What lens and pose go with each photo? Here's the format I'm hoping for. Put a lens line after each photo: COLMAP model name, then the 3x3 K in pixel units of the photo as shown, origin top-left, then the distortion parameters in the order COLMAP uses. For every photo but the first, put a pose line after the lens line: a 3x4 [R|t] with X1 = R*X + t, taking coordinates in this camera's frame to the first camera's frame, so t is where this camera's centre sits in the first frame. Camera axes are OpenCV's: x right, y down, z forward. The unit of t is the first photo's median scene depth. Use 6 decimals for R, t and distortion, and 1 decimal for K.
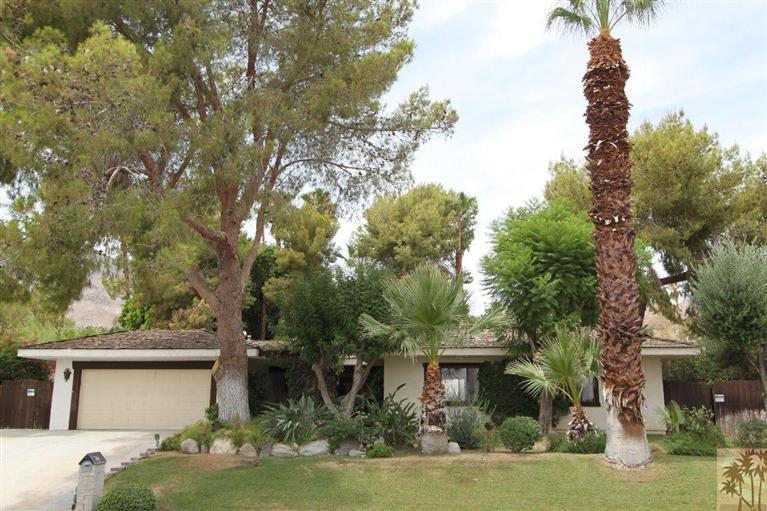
lens RADIAL K [[547.8, 0, 384.5], [0, 547.8, 261.0], [0, 0, 1]] dist [0.002434, 0.003199]
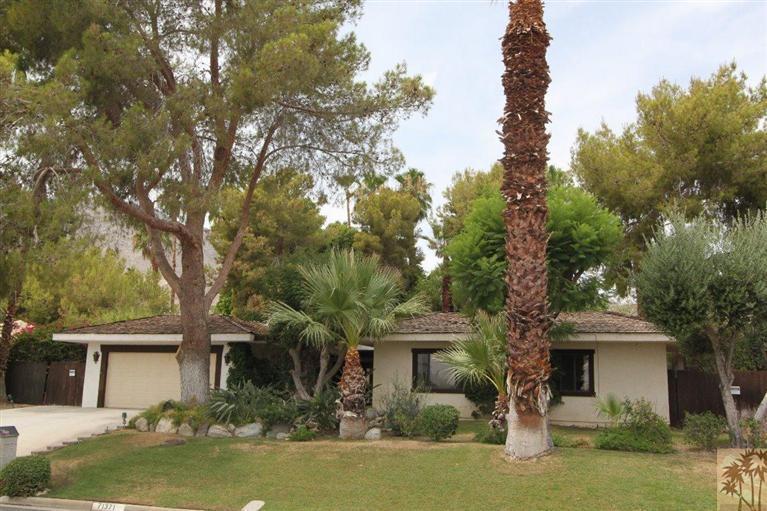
lens RADIAL K [[566.1, 0, 383.5], [0, 566.1, 255.5], [0, 0, 1]] dist [0.004970, 0.002879]
pose [[0.983502, -0.023156, -0.179408, 0.285350], [0.027167, 0.999432, 0.019934, -0.000947], [0.178845, -0.024479, 0.983573, 0.004536]]
